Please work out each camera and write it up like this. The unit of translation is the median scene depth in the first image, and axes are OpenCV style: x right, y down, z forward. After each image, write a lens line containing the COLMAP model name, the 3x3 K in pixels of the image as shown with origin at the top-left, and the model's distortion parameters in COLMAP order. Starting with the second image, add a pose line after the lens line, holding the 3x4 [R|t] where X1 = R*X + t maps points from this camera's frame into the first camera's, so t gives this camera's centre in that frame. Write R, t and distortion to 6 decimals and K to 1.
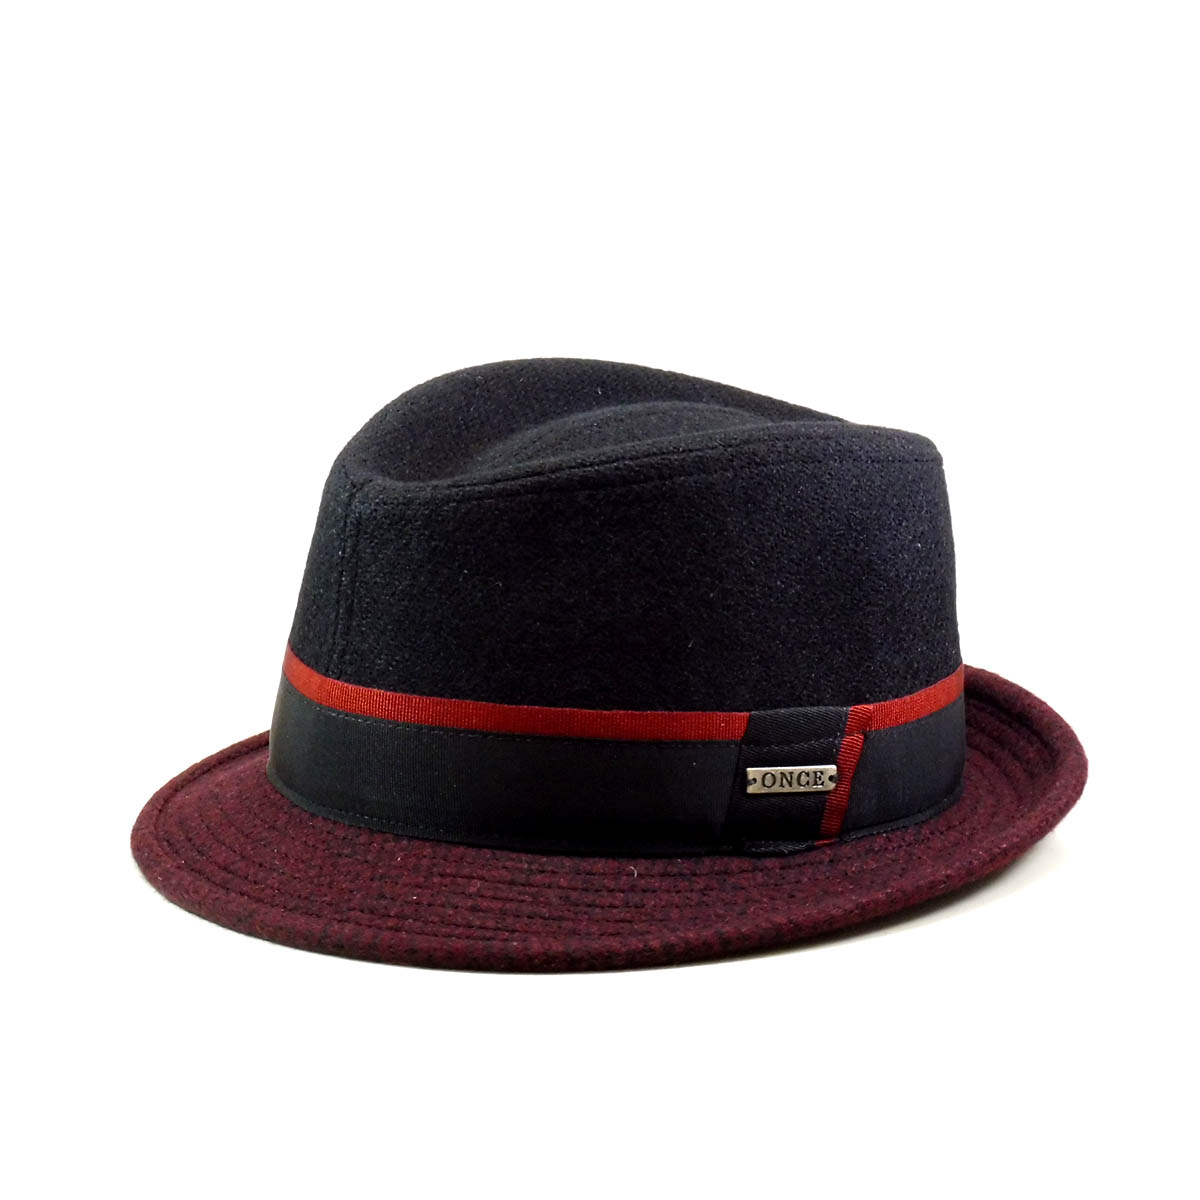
lens RADIAL K [[3927.3, 0, 600.0], [0, 3927.3, 600.0], [0, 0, 1]] dist [0.585221, -0.680513]
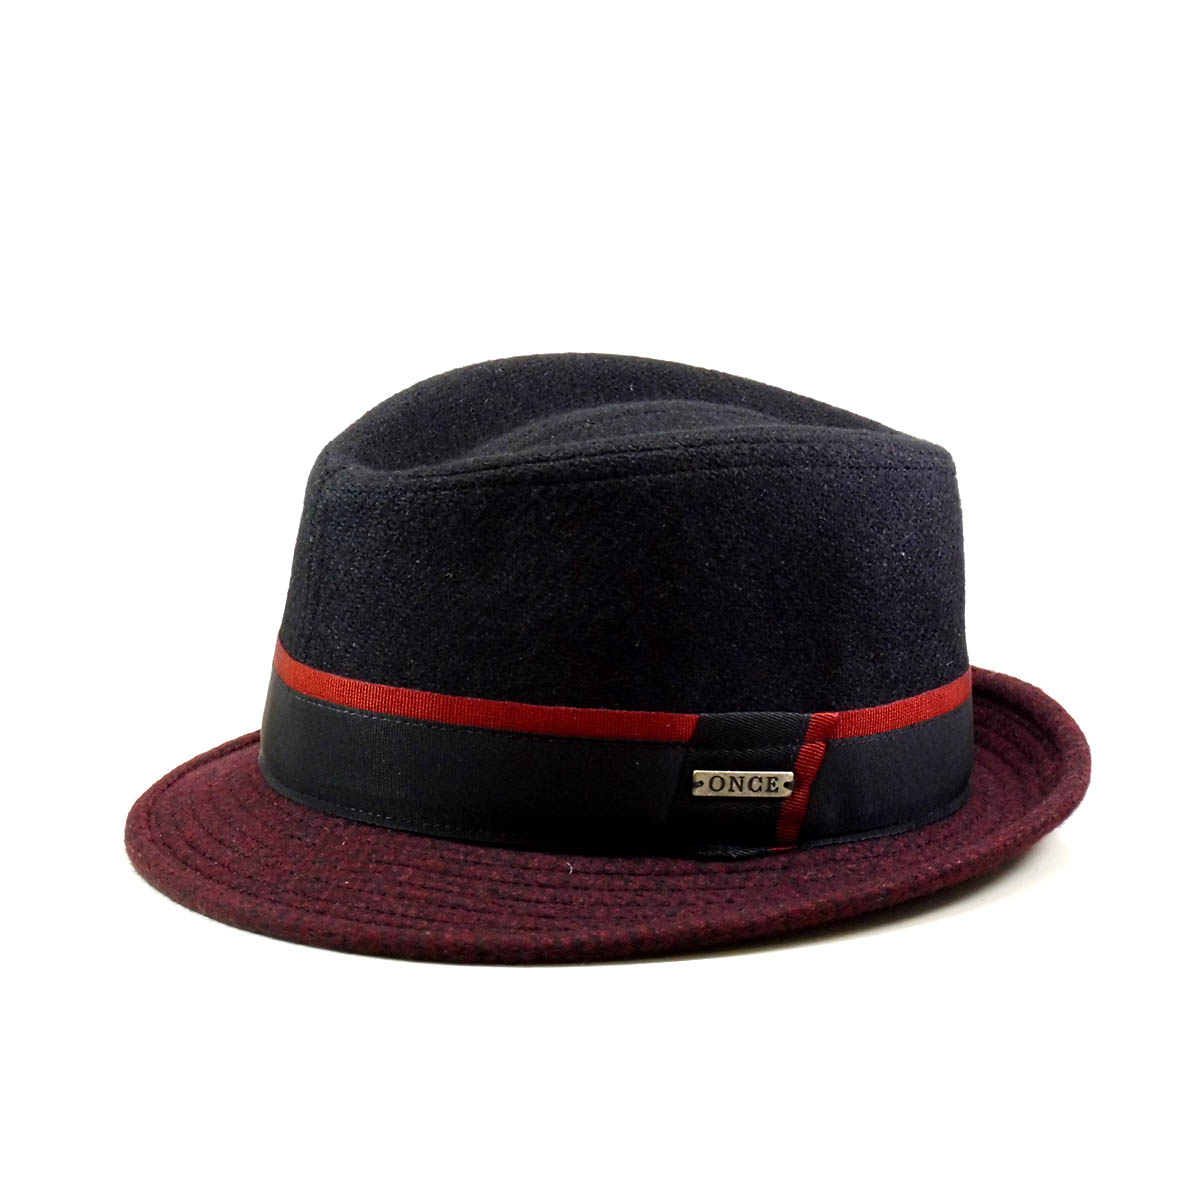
lens RADIAL K [[3927.3, 0, 600.0], [0, 3927.3, 600.0], [0, 0, 1]] dist [0.585221, -0.680513]
pose [[0.984627, 0.041545, -0.169656, 0.182249], [-0.041191, 0.999136, 0.005607, -0.004983], [0.169742, 0.001468, 0.985487, 0.015307]]
